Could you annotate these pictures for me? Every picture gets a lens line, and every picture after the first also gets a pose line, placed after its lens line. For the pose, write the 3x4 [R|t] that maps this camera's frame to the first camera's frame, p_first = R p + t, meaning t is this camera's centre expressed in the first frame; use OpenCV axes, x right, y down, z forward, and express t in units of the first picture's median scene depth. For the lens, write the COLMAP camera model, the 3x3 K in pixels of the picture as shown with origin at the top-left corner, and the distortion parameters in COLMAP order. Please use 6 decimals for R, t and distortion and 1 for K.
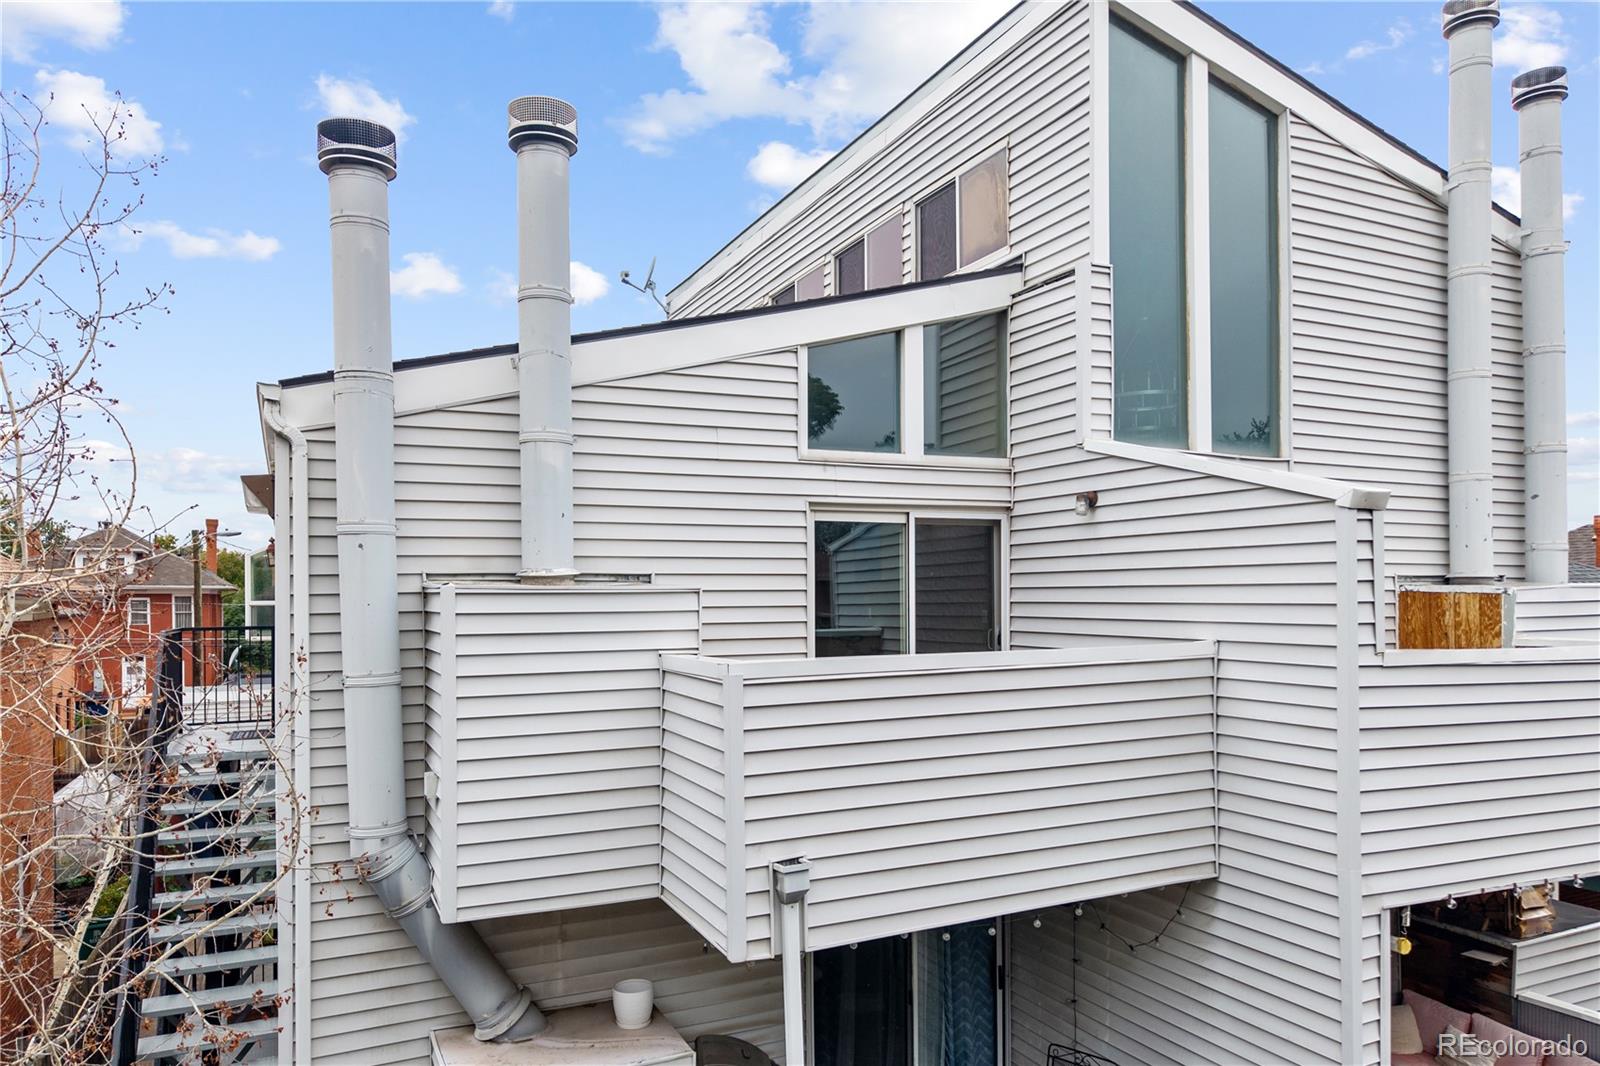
lens RADIAL K [[1091.3, 0, 835.1], [0, 1091.3, 622.2], [0, 0, 1]] dist [0.084428, -0.002566]
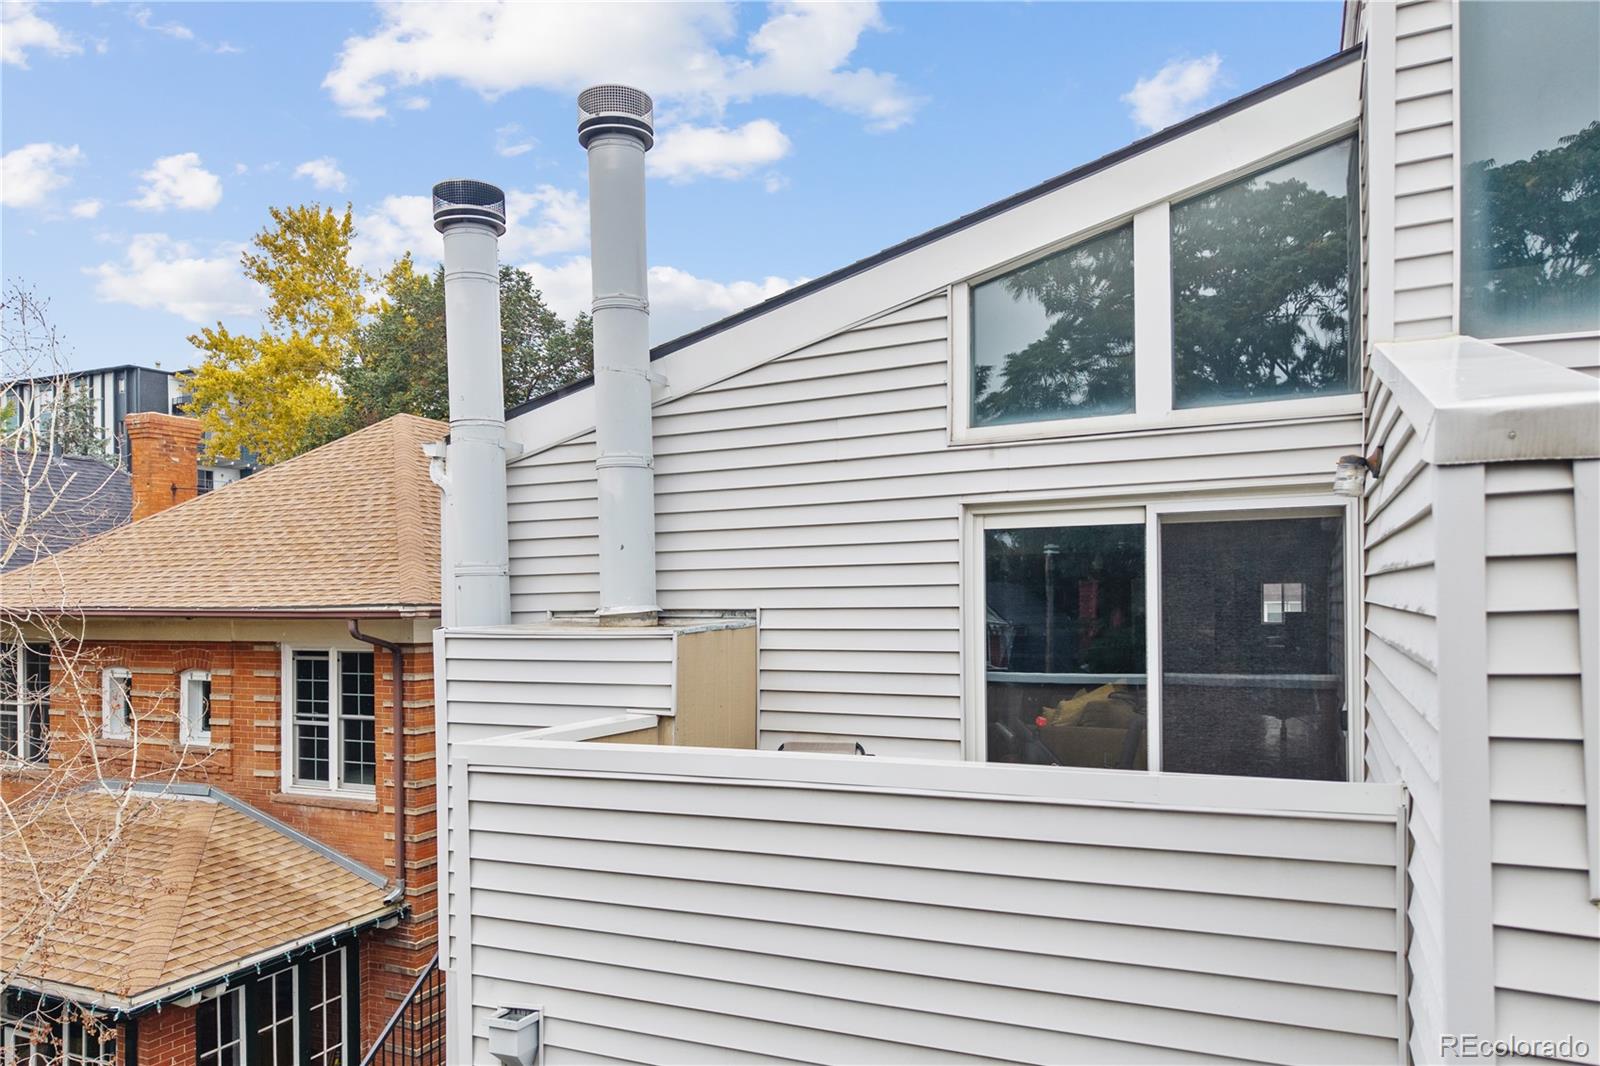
lens RADIAL K [[1091.3, 0, 791.9], [0, 1091.3, 604.5], [0, 0, 1]] dist [0.084428, -0.002566]
pose [[0.666277, 0.001678, -0.745703, 0.429474], [-0.009077, 0.999942, -0.005860, -0.040429], [0.745649, 0.010673, 0.666253, 0.450871]]
